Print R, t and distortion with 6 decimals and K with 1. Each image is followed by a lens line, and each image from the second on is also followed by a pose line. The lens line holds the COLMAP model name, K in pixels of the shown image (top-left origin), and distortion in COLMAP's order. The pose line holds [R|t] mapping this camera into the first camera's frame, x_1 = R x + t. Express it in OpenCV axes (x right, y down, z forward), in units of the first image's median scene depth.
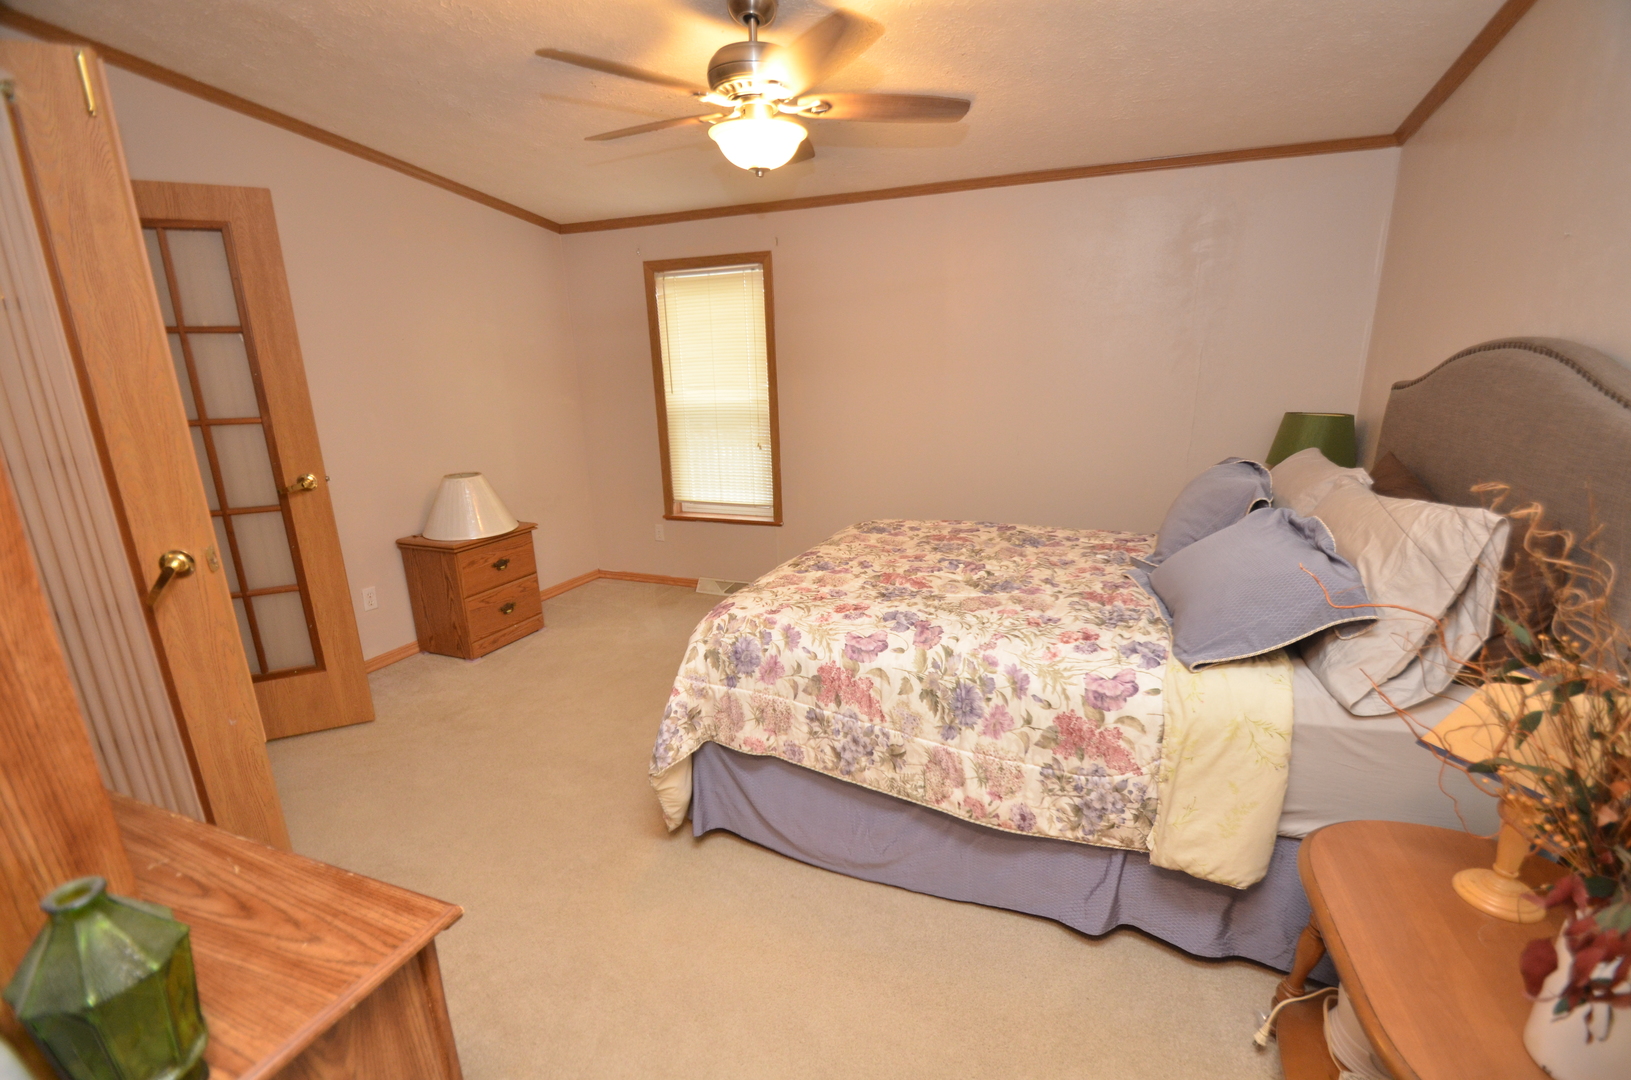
lens RADIAL K [[718.3, 0, 826.3], [0, 718.3, 561.6], [0, 0, 1]] dist [0.014636, -0.015394]
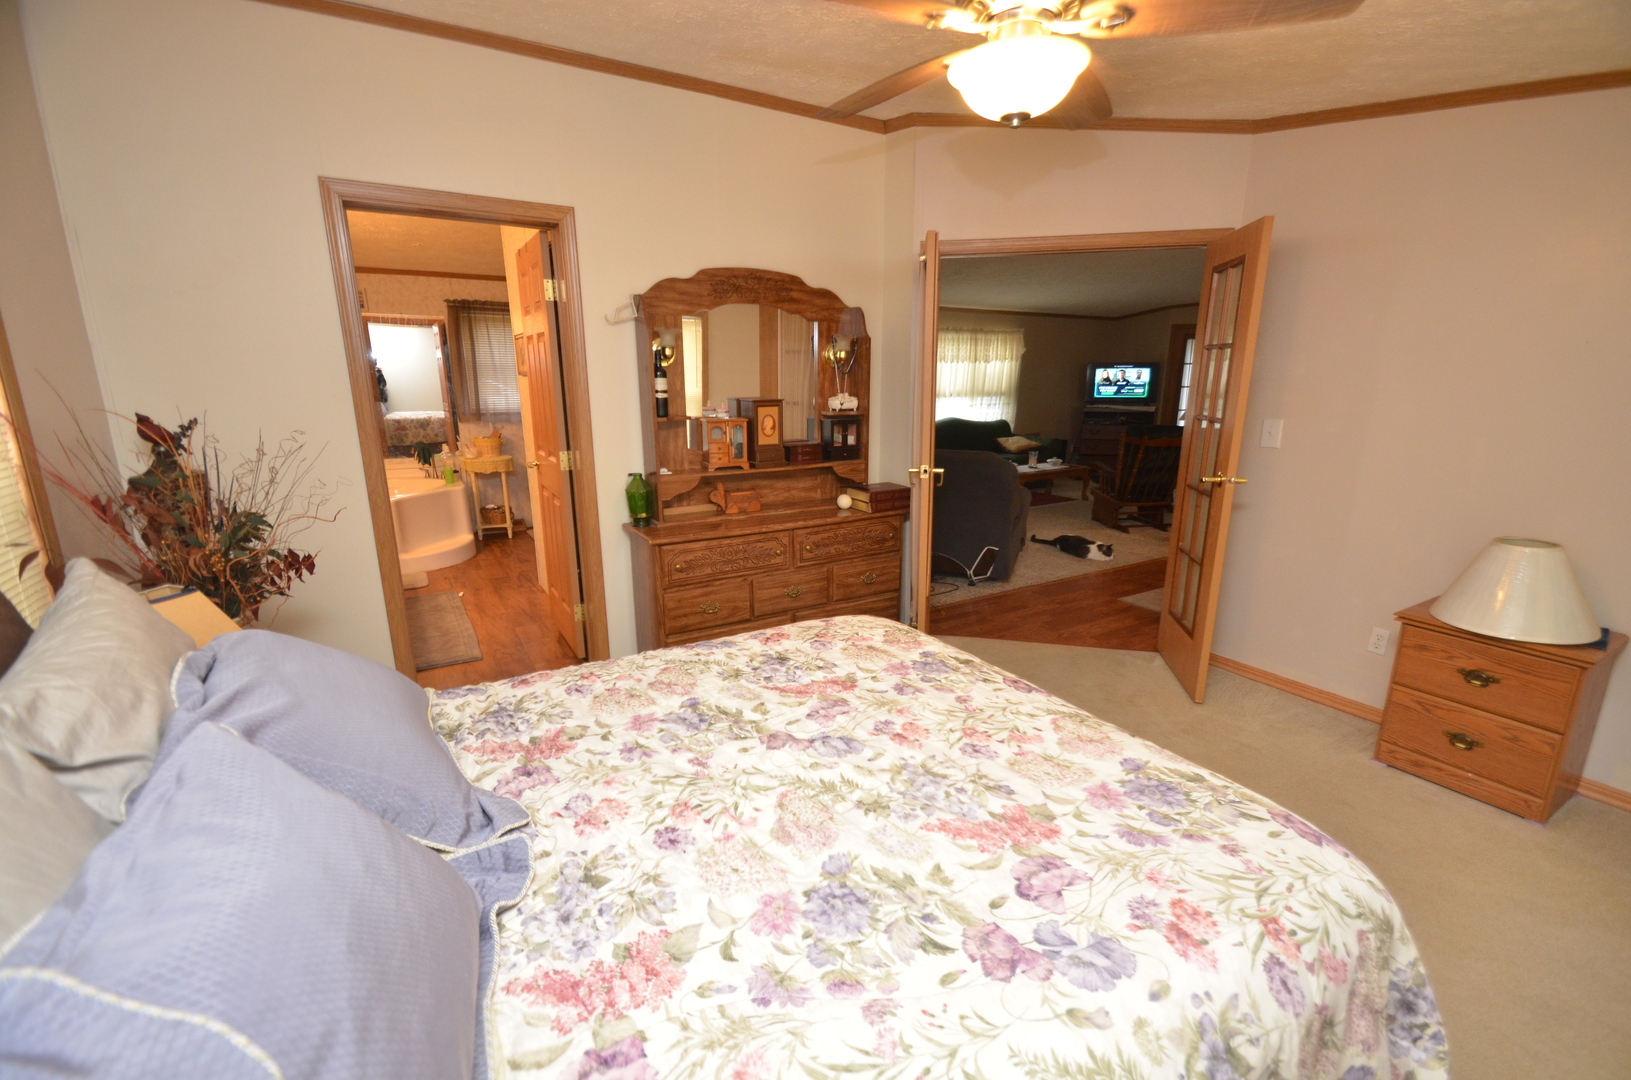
lens RADIAL K [[718.3, 0, 826.3], [0, 718.3, 561.6], [0, 0, 1]] dist [0.014636, -0.015394]
pose [[-0.619588, 0.216321, -0.754530, 0.542091], [-0.188476, 0.892149, 0.410544, -0.339203], [0.761963, 0.396579, -0.511994, 1.127035]]
